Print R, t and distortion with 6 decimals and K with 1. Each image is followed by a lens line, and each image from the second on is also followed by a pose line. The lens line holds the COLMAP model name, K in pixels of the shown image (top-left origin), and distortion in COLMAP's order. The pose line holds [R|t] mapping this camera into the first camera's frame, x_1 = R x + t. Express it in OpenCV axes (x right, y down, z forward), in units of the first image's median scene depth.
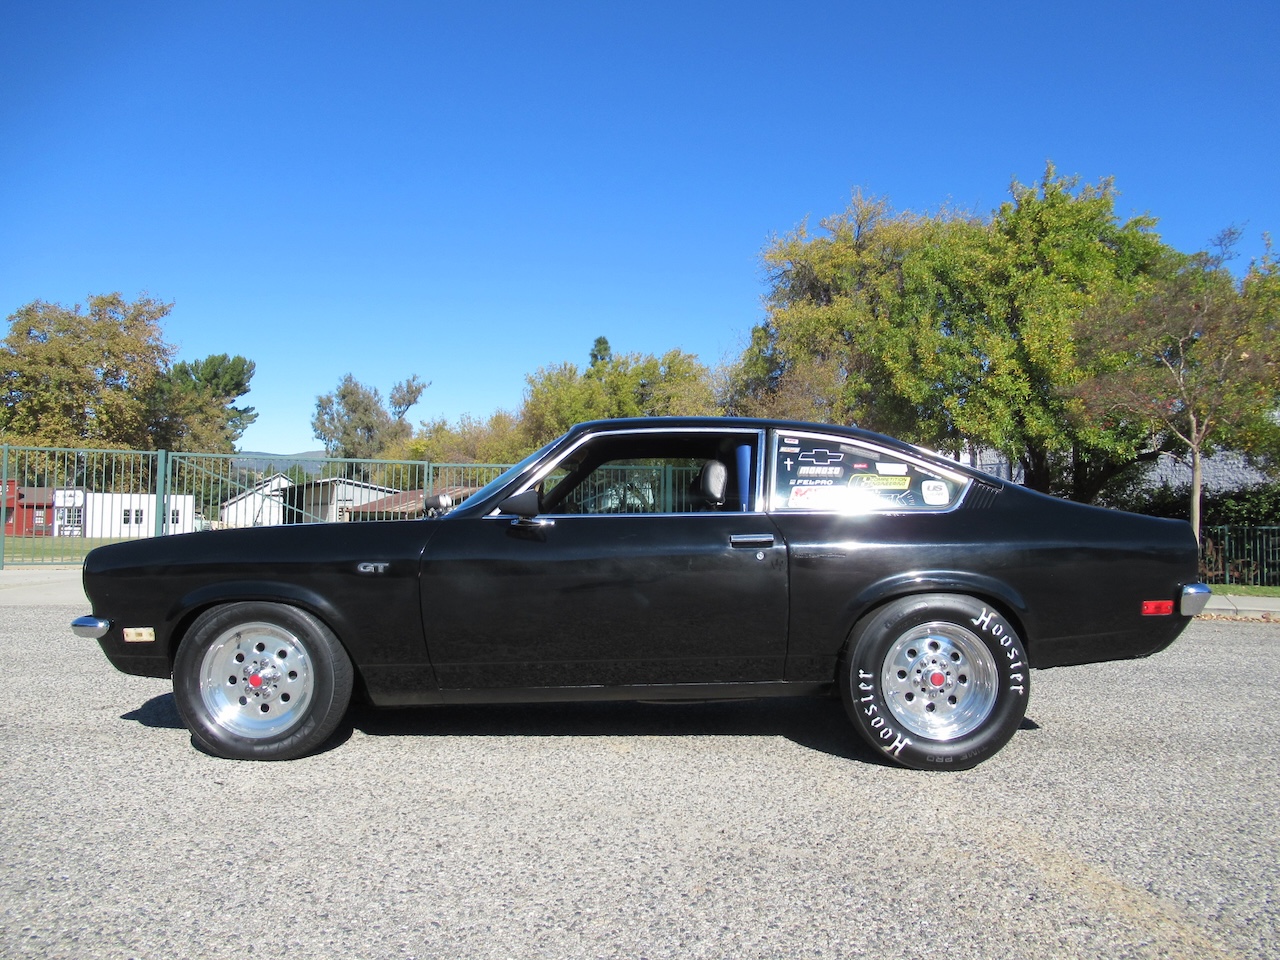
lens RADIAL K [[949.3, 0, 636.5], [0, 949.3, 486.4], [0, 0, 1]] dist [-0.006346, -0.001997]
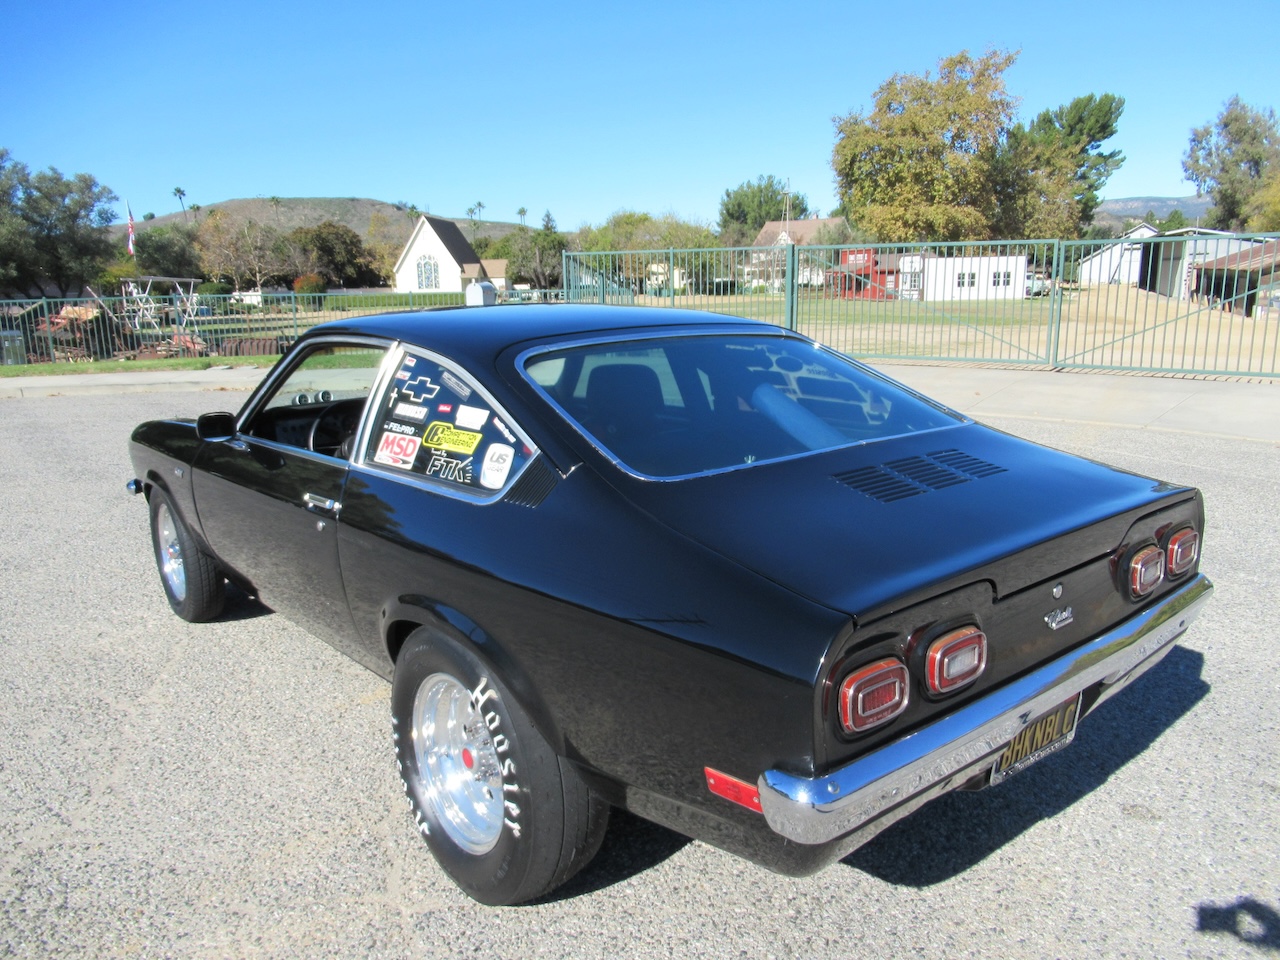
lens RADIAL K [[949.3, 0, 638.8], [0, 949.3, 484.1], [0, 0, 1]] dist [-0.006346, -0.001997]
pose [[0.652226, 0.139133, -0.745147, 0.098721], [0.052231, 0.972426, 0.227288, -0.013489], [0.756223, -0.187163, 0.626974, 0.086807]]
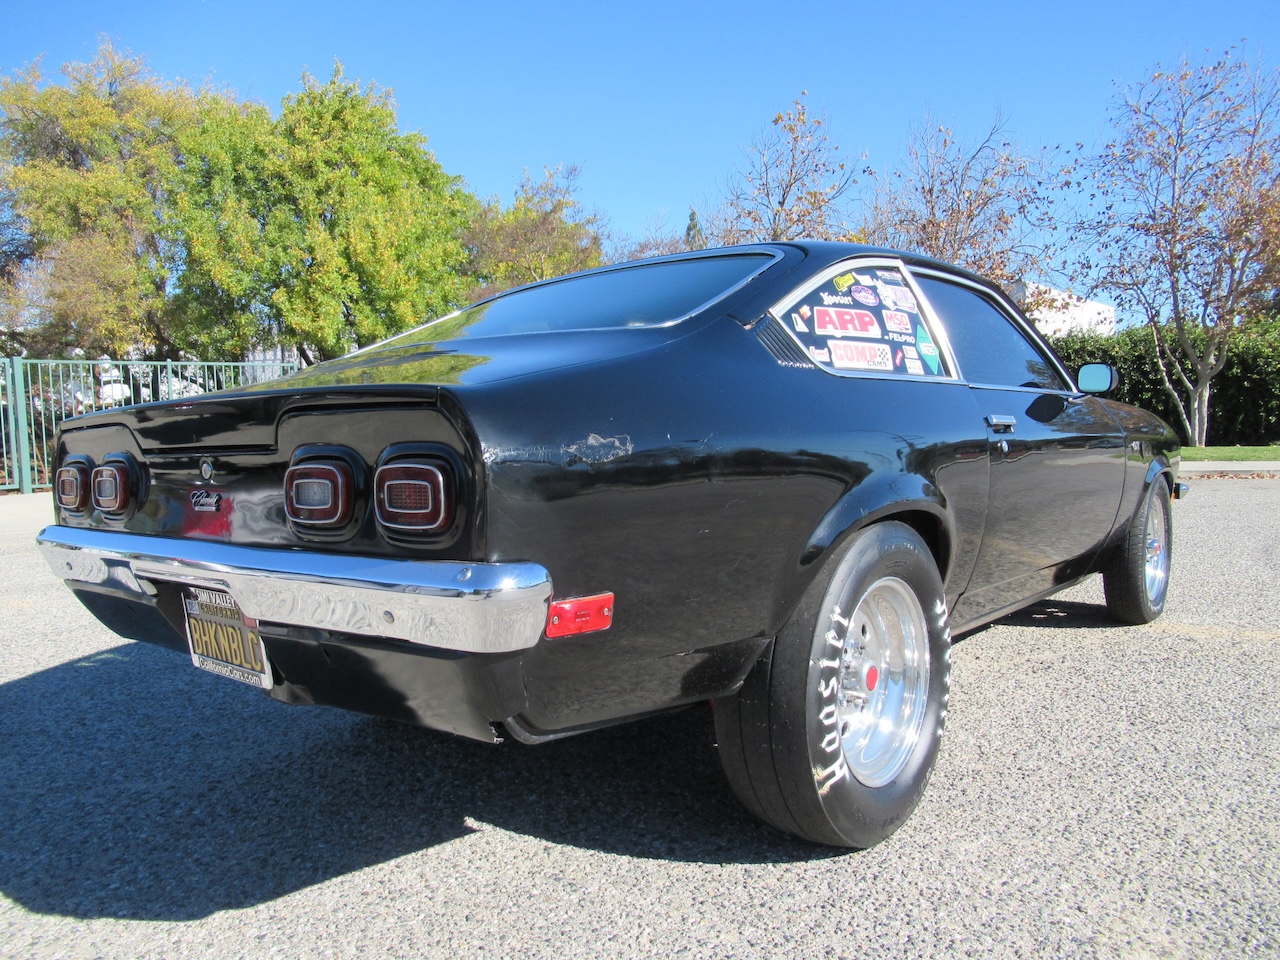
lens RADIAL K [[949.3, 0, 637.3], [0, 949.3, 486.4], [0, 0, 1]] dist [-0.006346, -0.001997]
pose [[0.688451, -0.081707, 0.720666, -0.101119], [0.004461, 0.994092, 0.108446, 0.000296], [-0.725269, -0.071444, 0.684748, 0.045348]]
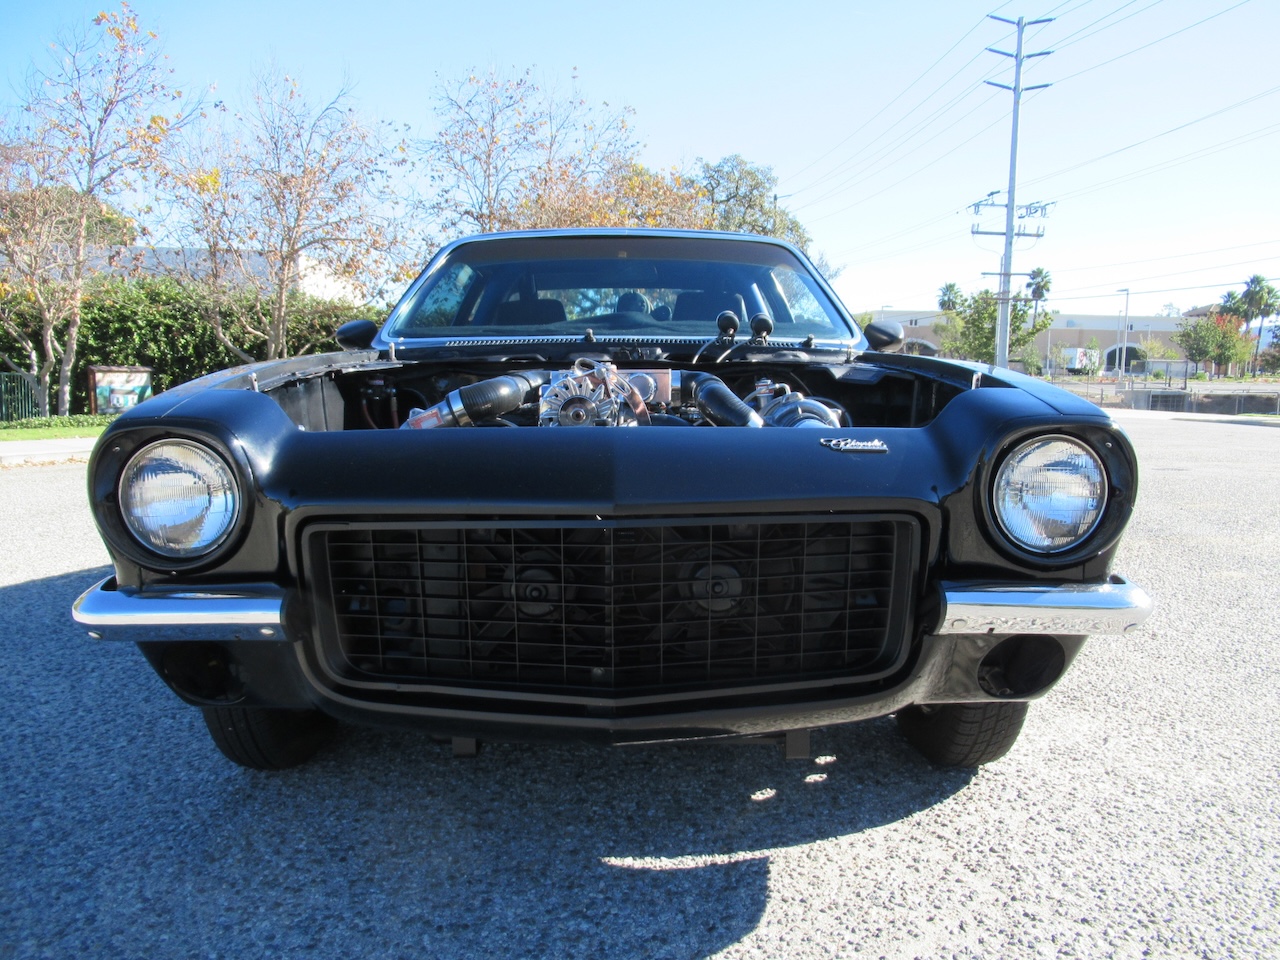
lens RADIAL K [[949.3, 0, 634.4], [0, 949.3, 480.9], [0, 0, 1]] dist [-0.006346, -0.001997]
pose [[-0.021405, -0.117410, 0.992853, -0.117818], [-0.042839, 0.992276, 0.116418, 0.006919], [-0.998853, -0.040041, -0.026269, 0.148235]]
